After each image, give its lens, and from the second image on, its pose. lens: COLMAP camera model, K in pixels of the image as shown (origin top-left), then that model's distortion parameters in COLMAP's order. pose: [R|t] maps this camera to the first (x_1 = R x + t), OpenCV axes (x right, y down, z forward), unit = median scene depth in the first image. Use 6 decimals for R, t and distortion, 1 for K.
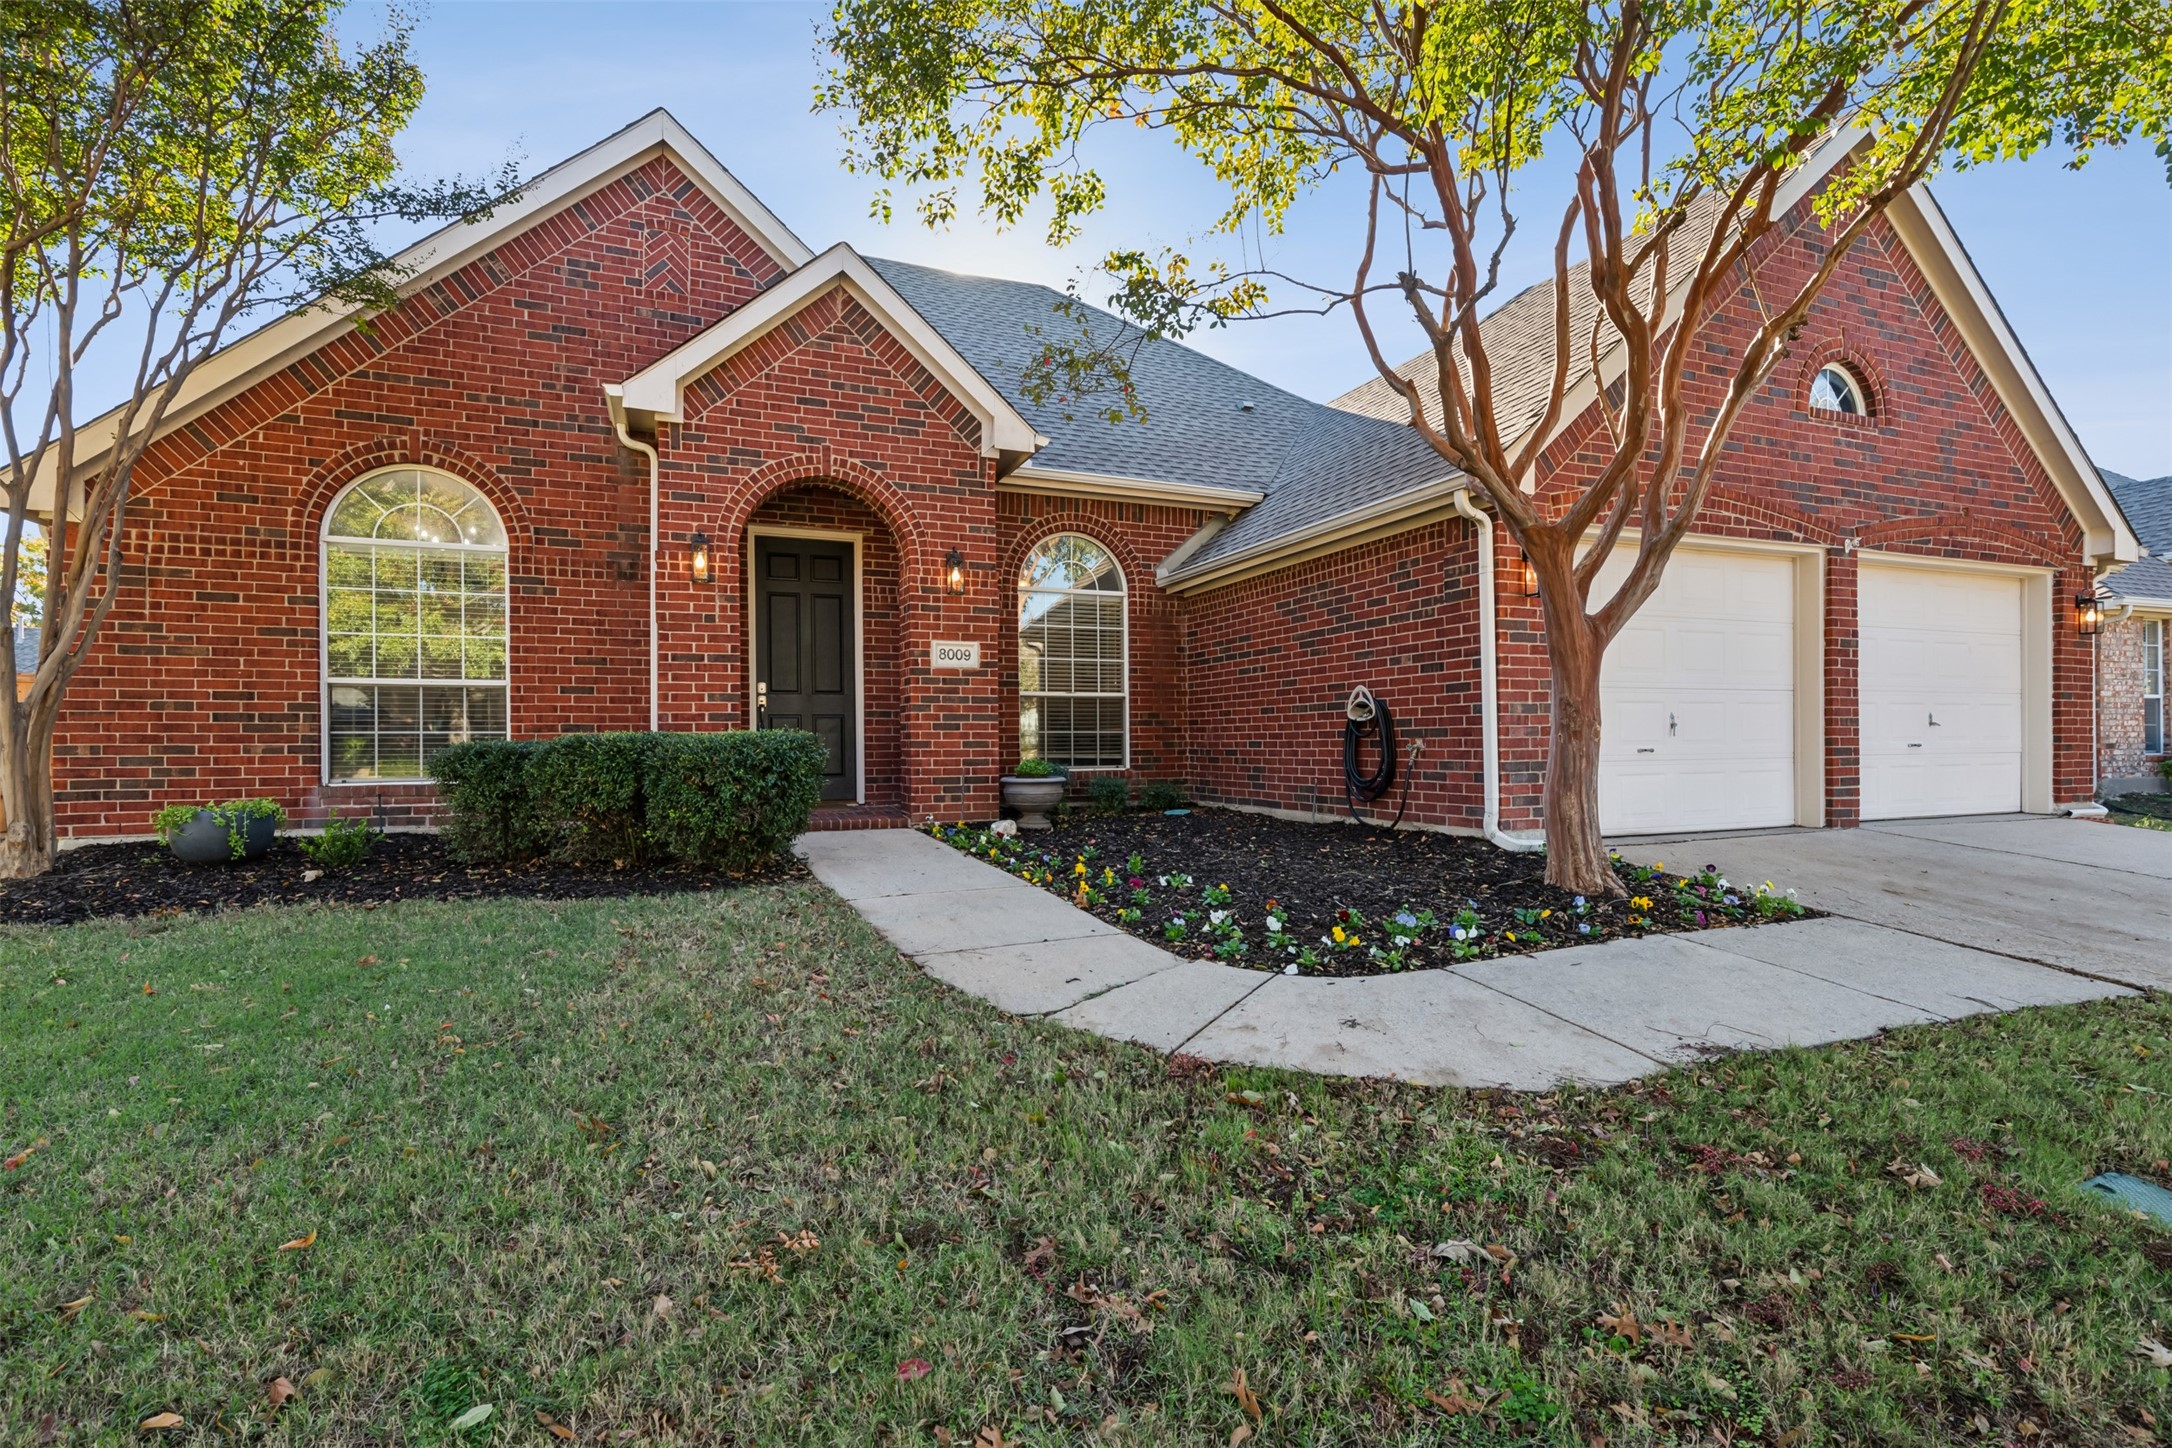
lens RADIAL K [[1015.9, 0, 1090.6], [0, 1015.9, 743.8], [0, 0, 1]] dist [-0.003785, -0.000442]
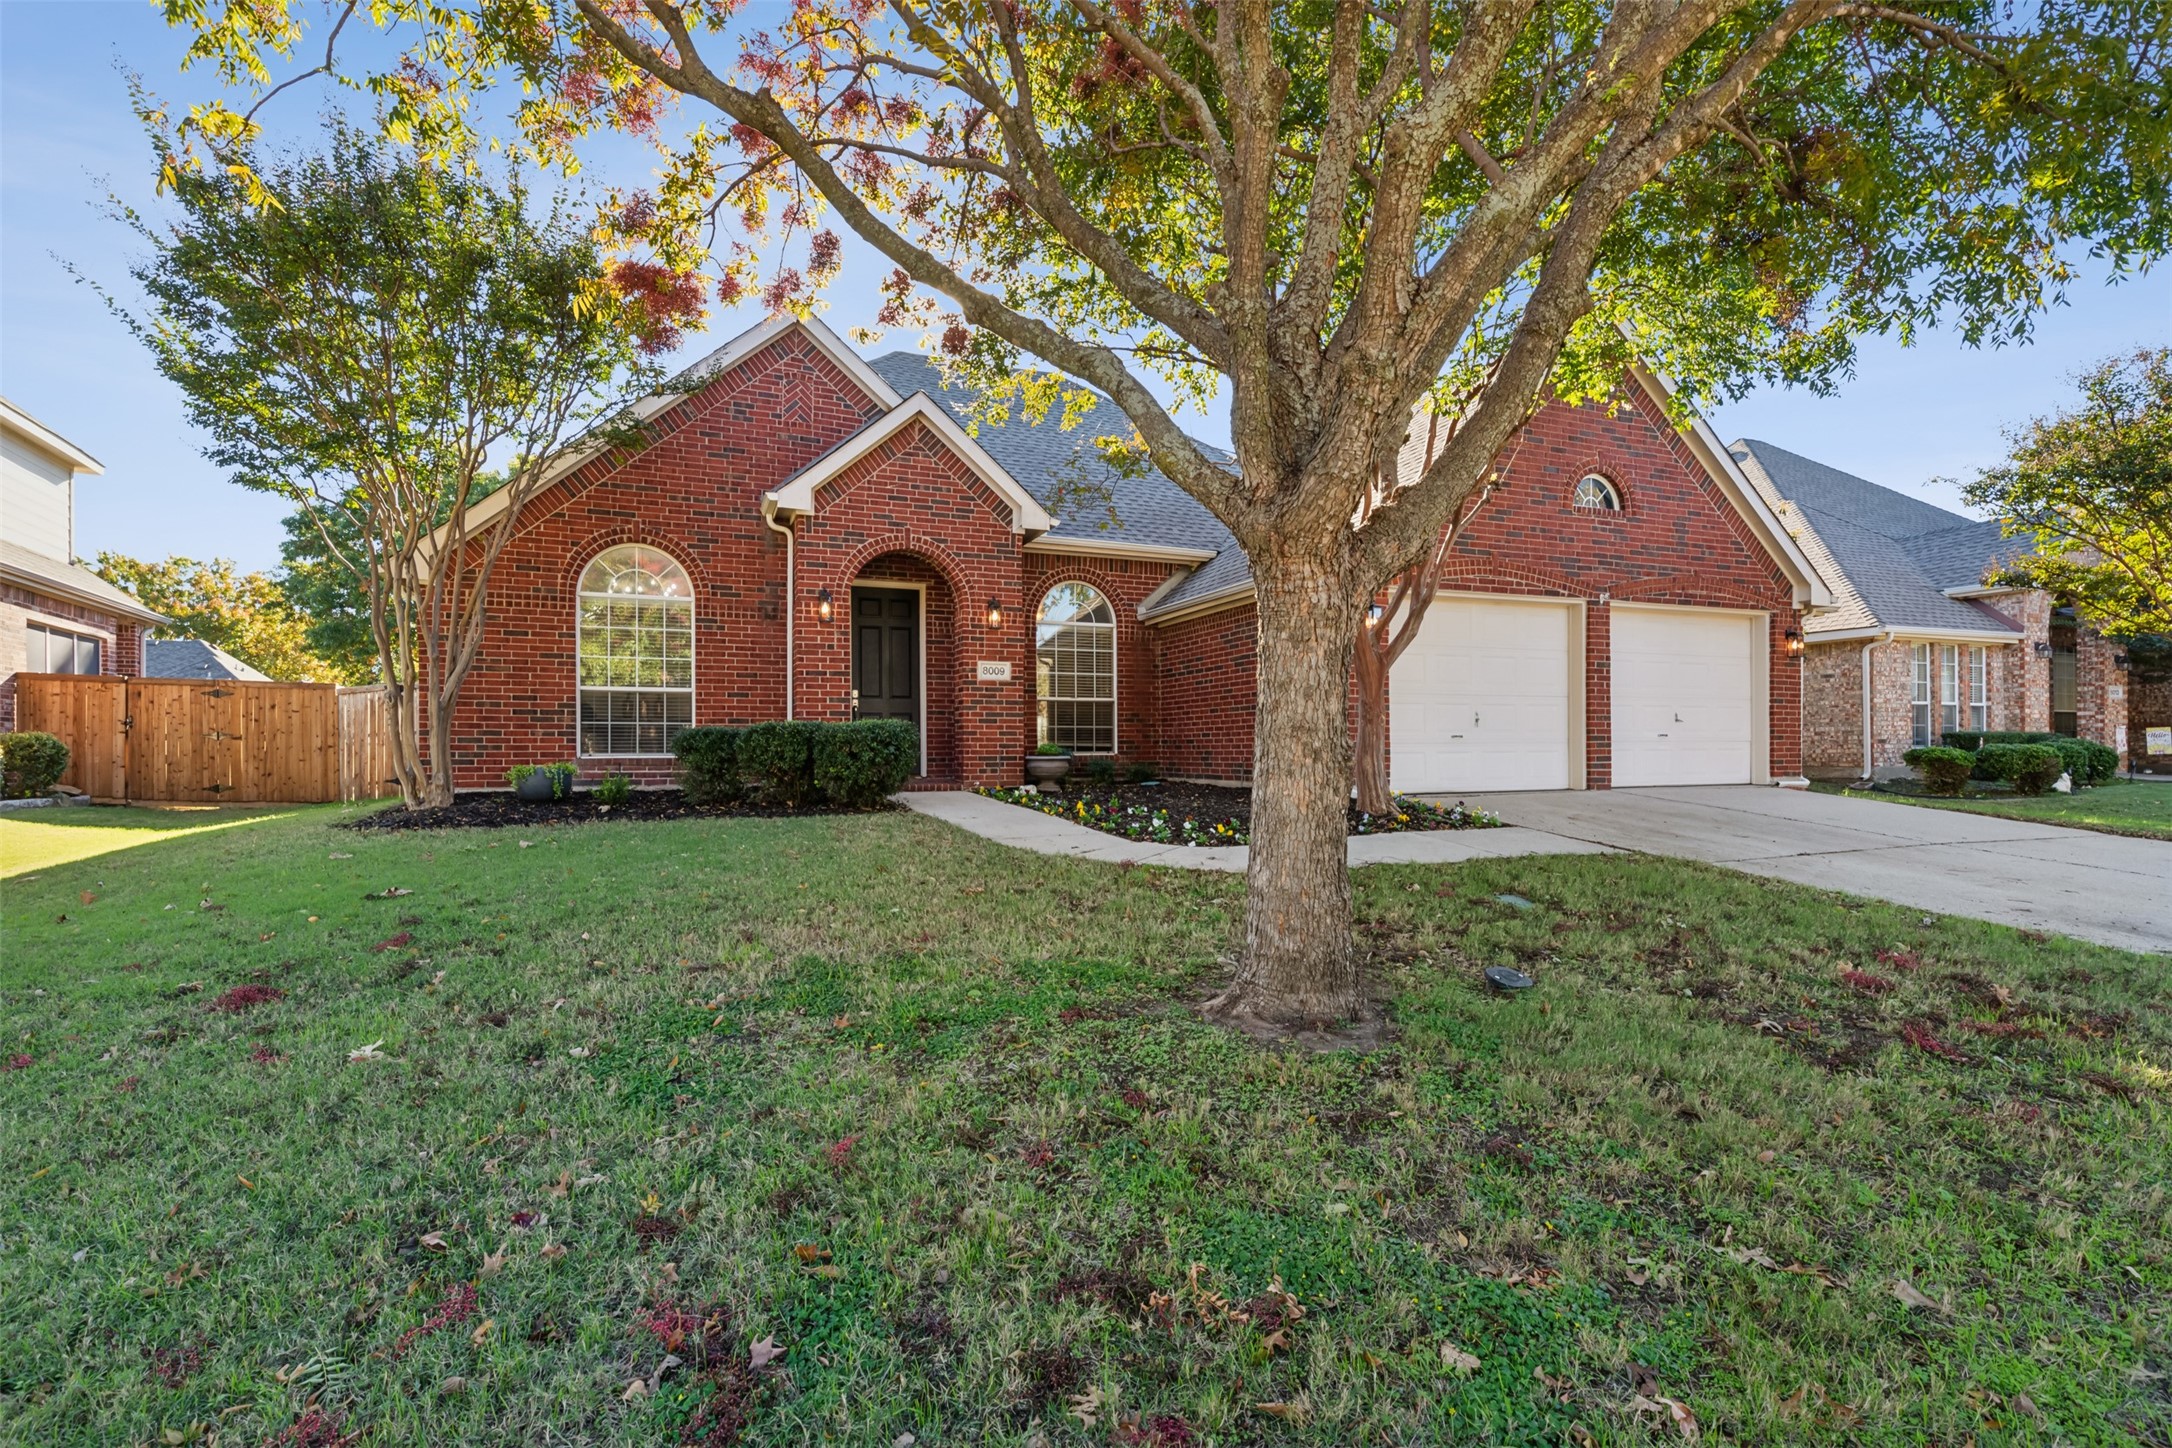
lens RADIAL K [[969.2, 0, 1083.3], [0, 969.2, 742.4], [0, 0, 1]] dist [-0.000174, -0.000103]
pose [[0.999950, 0.002571, -0.009687, 0.007061], [-0.002637, 0.999973, -0.006868, 0.024230], [0.009669, 0.006893, 0.999929, -0.398361]]
